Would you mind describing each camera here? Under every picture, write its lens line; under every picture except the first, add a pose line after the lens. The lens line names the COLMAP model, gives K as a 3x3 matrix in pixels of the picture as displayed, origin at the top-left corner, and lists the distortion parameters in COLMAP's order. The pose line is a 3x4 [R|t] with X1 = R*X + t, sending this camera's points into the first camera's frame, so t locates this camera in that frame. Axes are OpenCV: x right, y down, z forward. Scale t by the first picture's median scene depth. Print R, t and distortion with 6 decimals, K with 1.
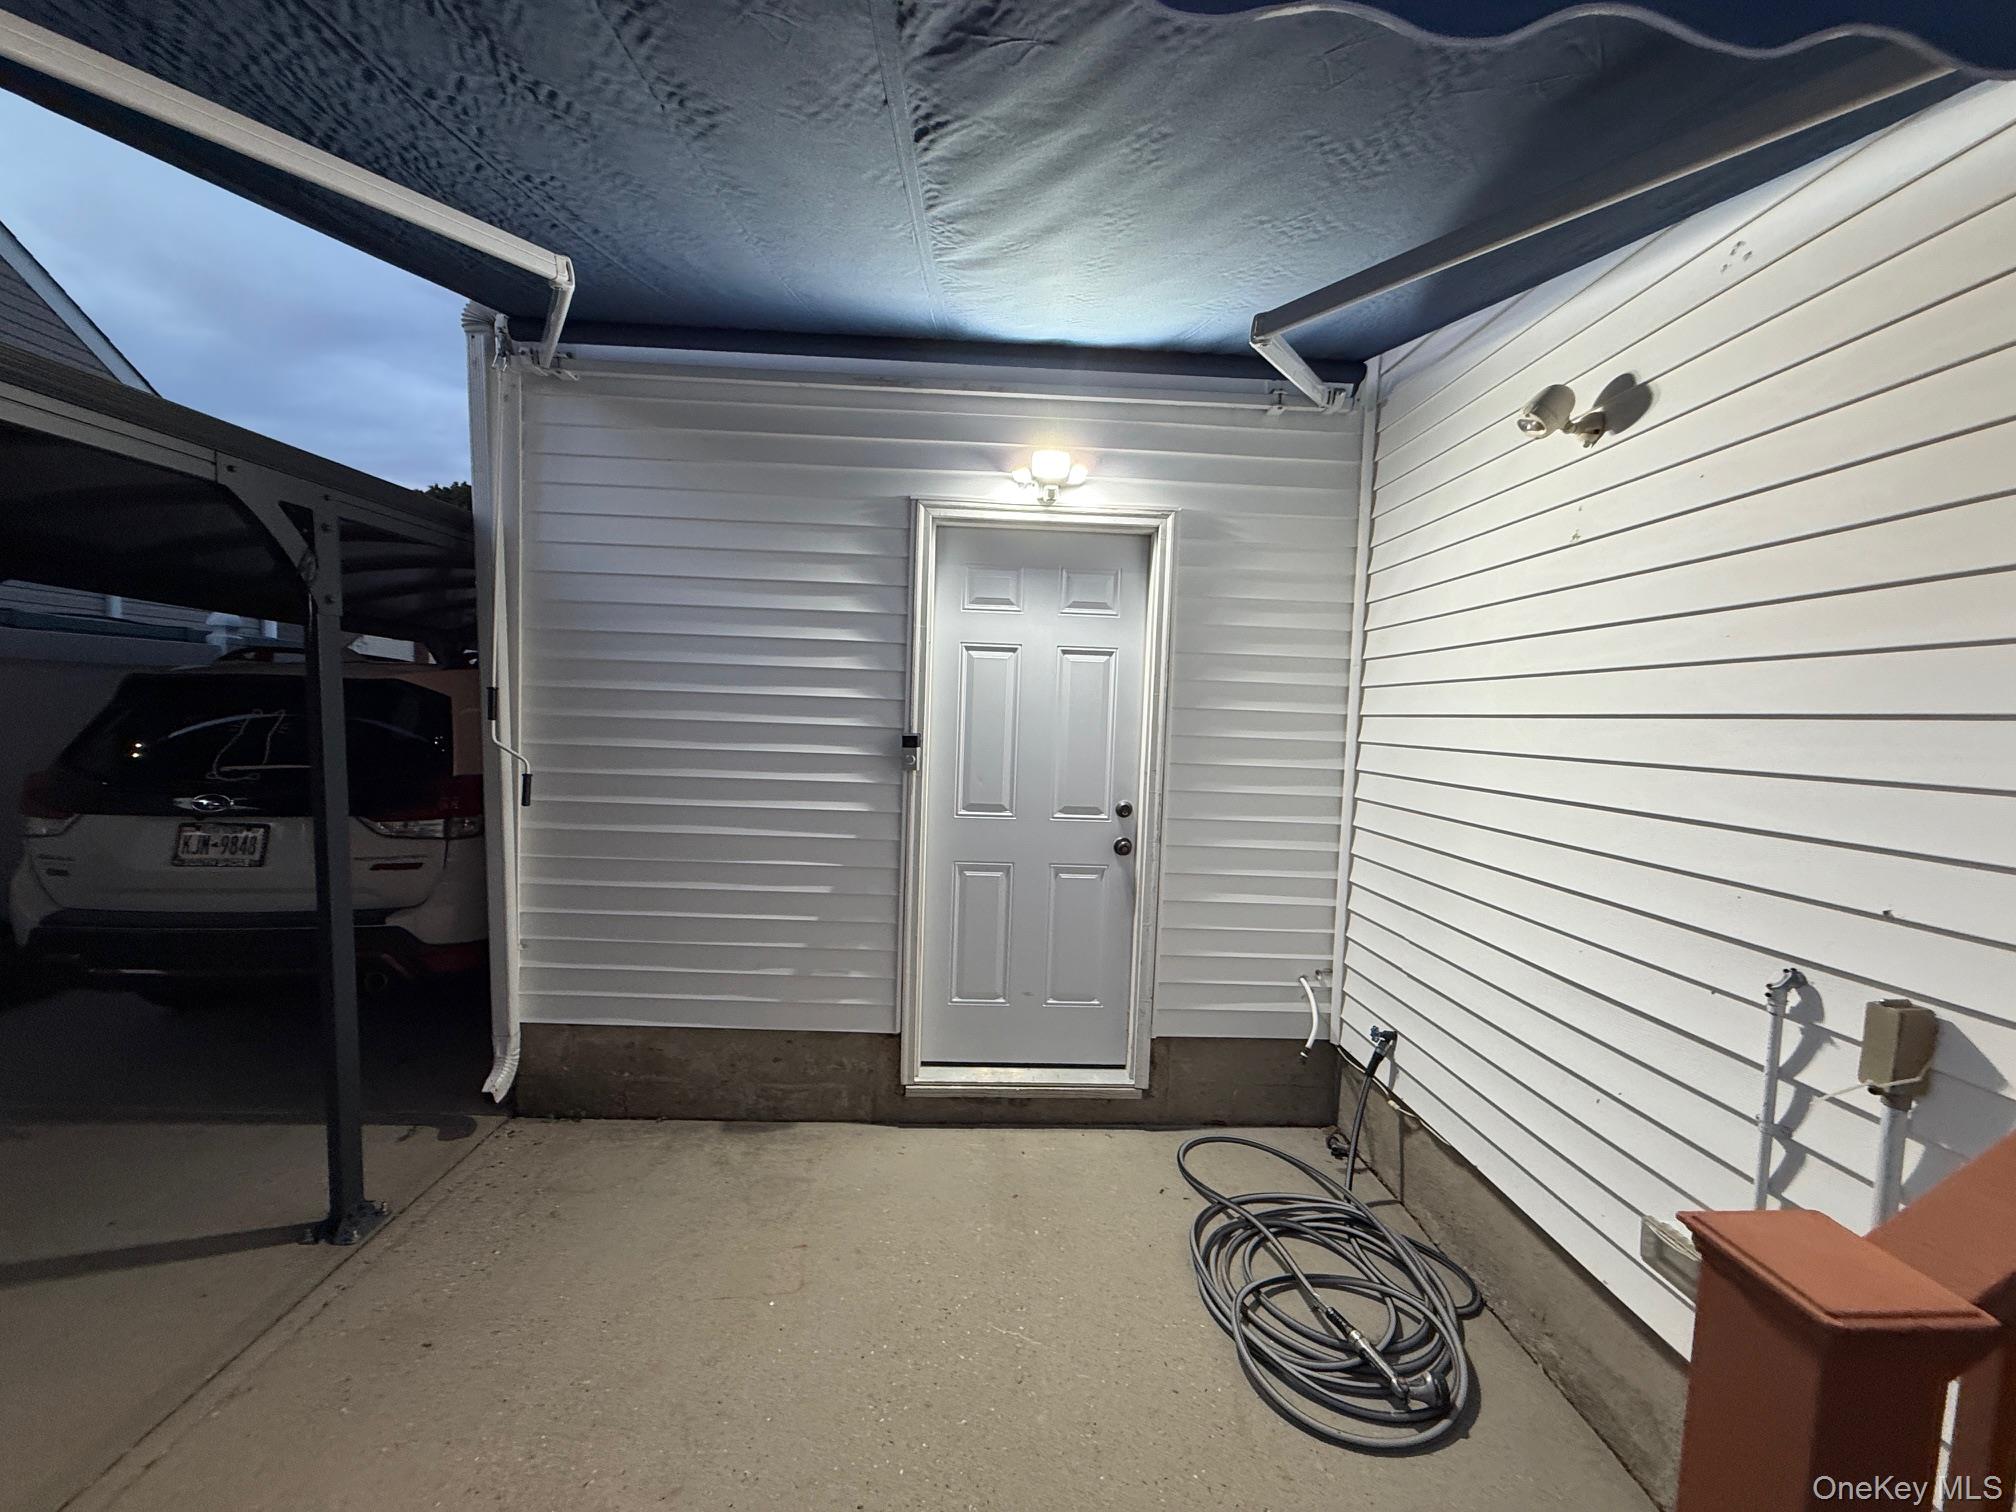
lens RADIAL K [[809.7, 0, 1004.6], [0, 809.7, 760.8], [0, 0, 1]] dist [0.007824, -0.000203]
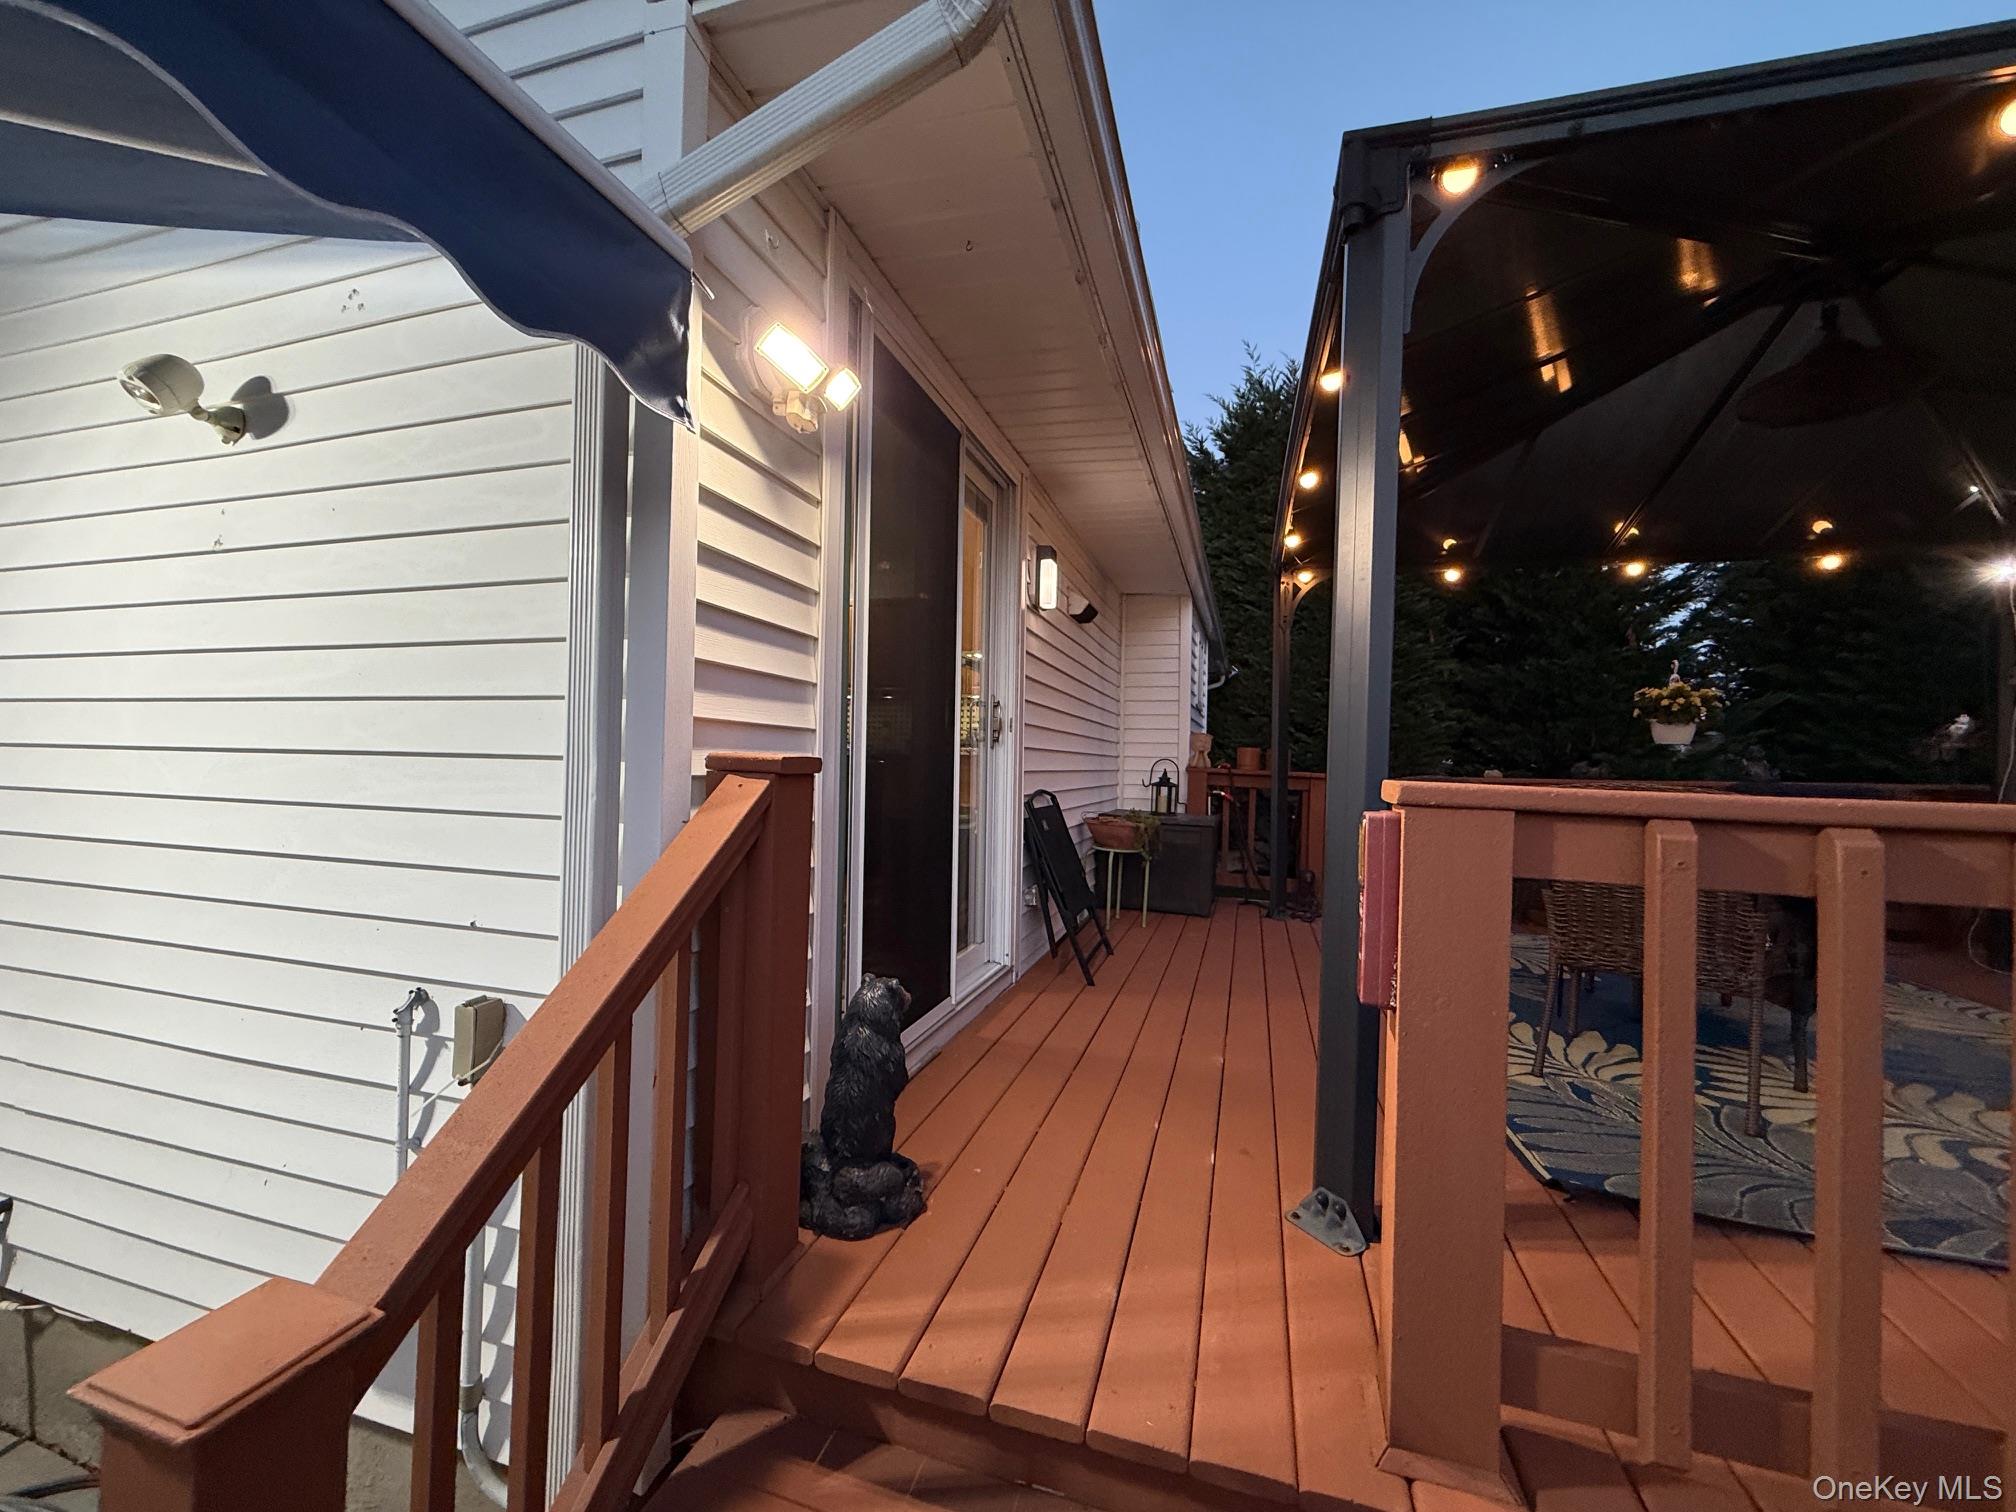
lens RADIAL K [[809.7, 0, 1004.6], [0, 809.7, 760.8], [0, 0, 1]] dist [0.007824, -0.000203]
pose [[0.336181, -0.029223, 0.941344, 0.172757], [0.045063, 0.998873, 0.014916, -0.020455], [-0.940719, 0.037405, 0.337119, -0.080576]]
